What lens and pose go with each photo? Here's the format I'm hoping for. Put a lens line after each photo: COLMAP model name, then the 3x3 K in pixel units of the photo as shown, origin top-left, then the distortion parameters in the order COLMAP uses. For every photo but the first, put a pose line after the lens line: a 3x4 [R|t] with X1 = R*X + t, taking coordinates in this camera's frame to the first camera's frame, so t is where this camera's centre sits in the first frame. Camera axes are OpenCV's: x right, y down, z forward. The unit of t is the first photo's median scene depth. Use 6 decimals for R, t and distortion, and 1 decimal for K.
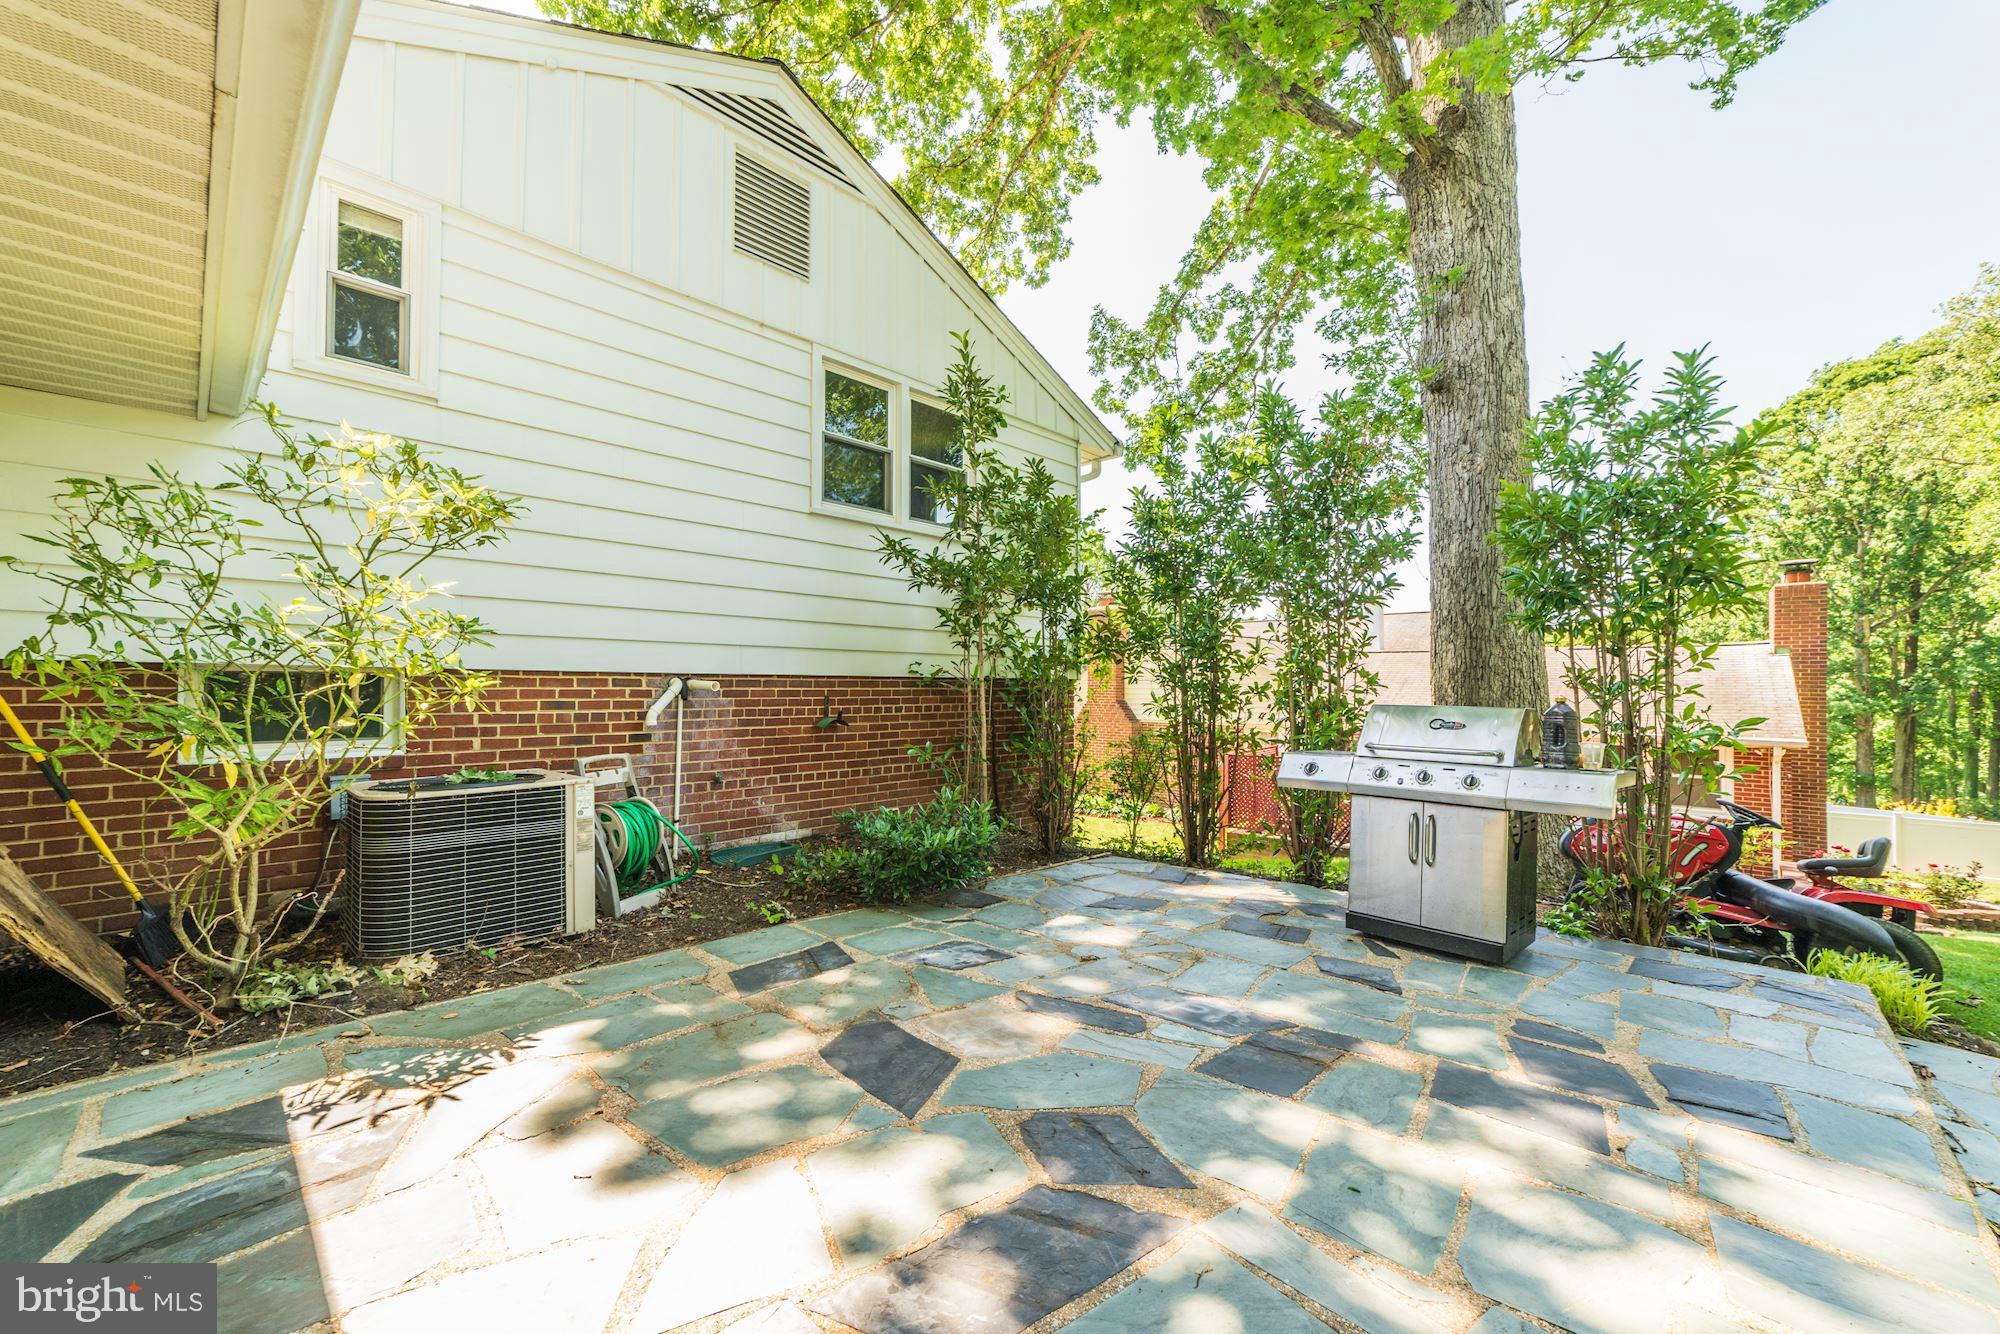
lens RADIAL K [[775.8, 0, 989.9], [0, 775.8, 678.6], [0, 0, 1]] dist [-0.007958, 0.003840]
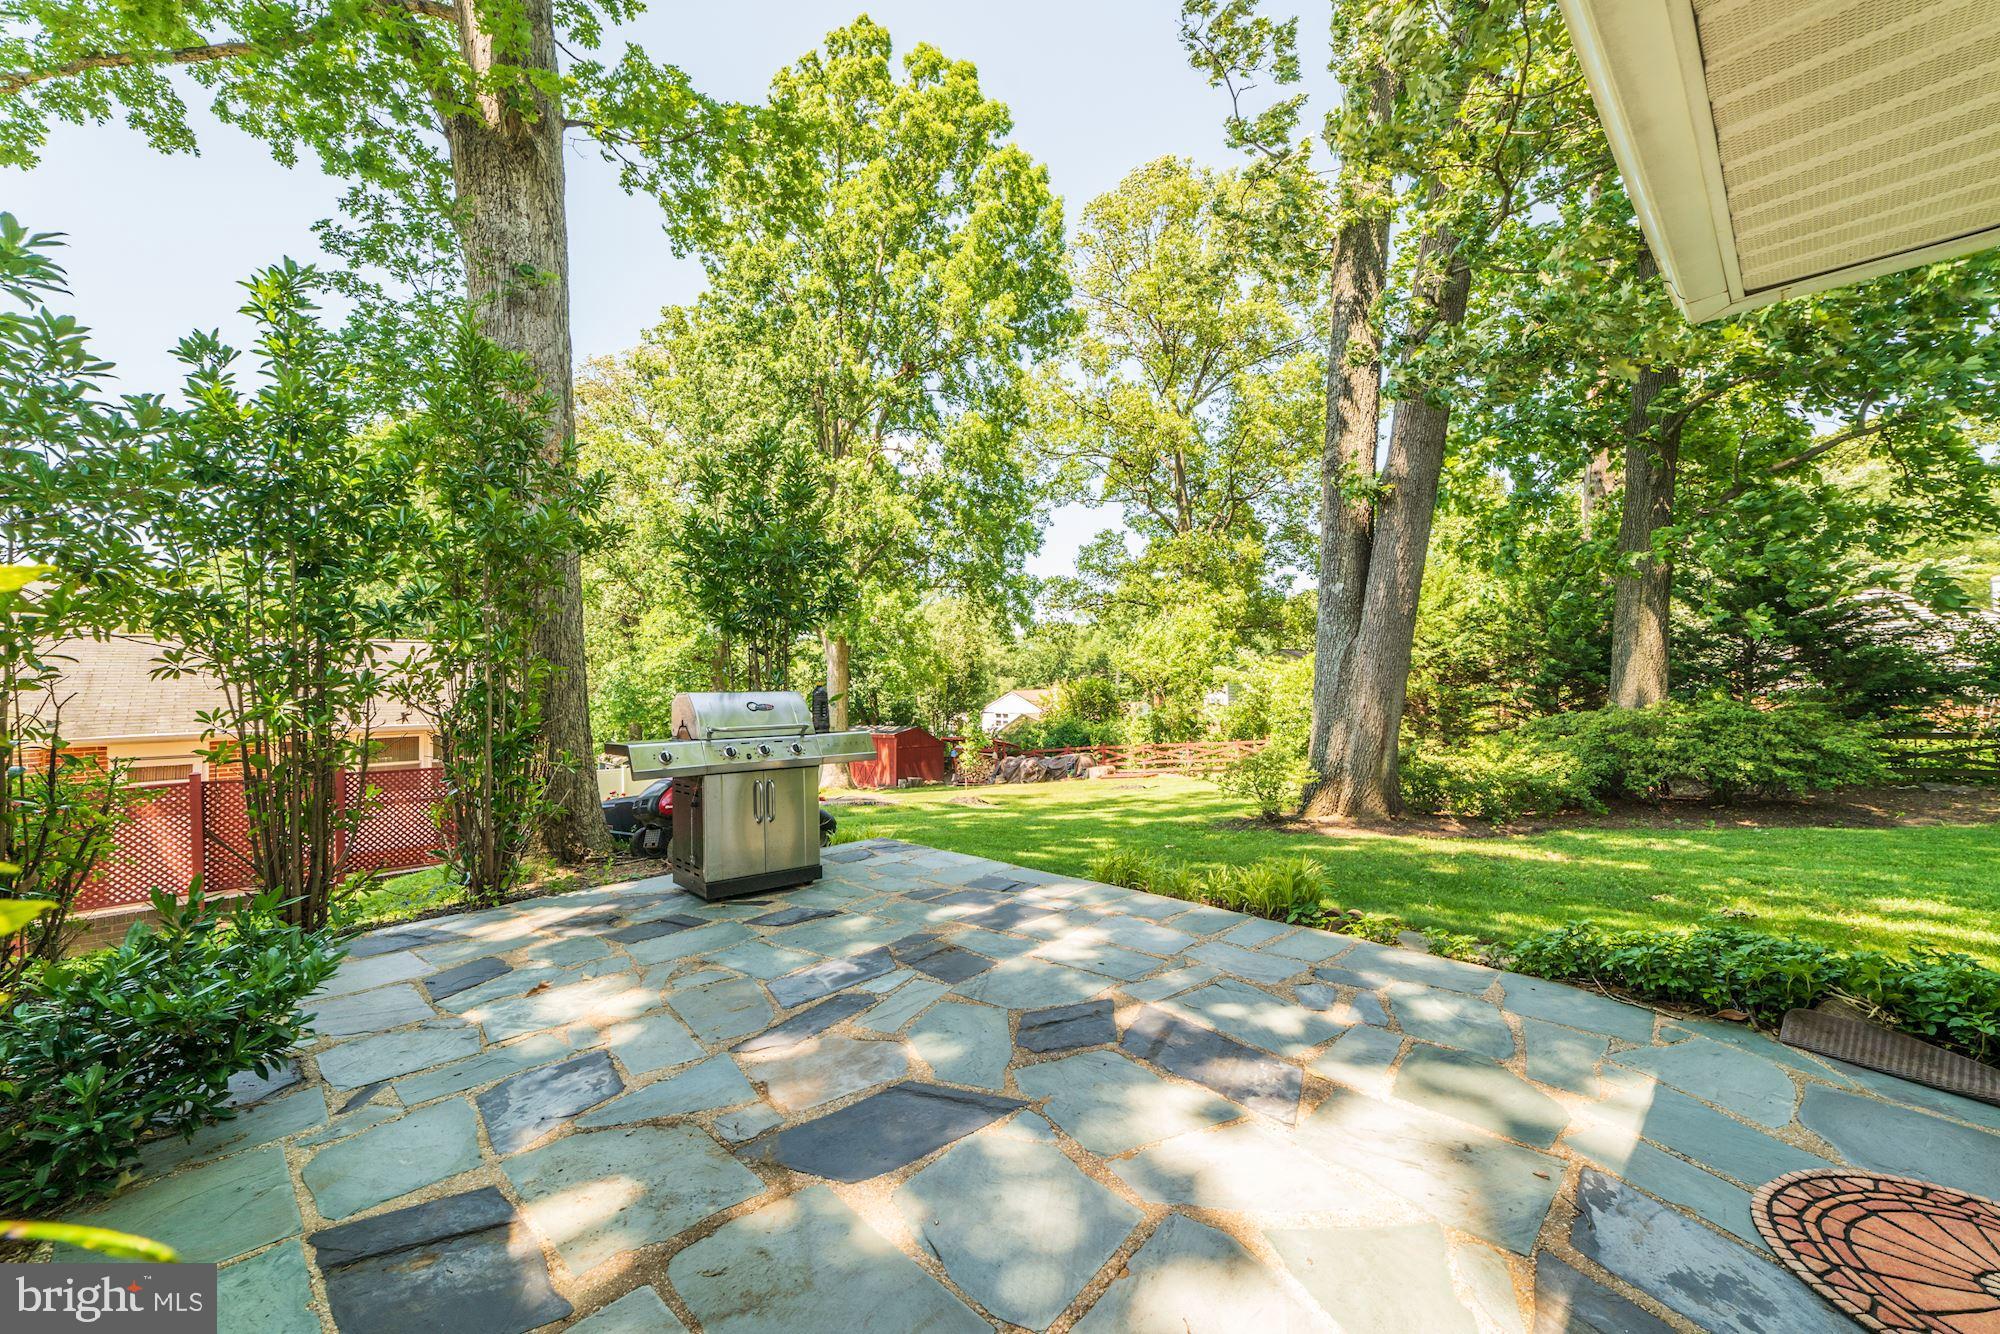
lens RADIAL K [[775.8, 0, 983.2], [0, 775.8, 667.0], [0, 0, 1]] dist [-0.007958, 0.003840]
pose [[0.054278, 0.017399, 0.998374, -0.656631], [-0.002831, 0.999847, -0.017271, 0.014629], [-0.998522, -0.001889, 0.054319, 0.599883]]
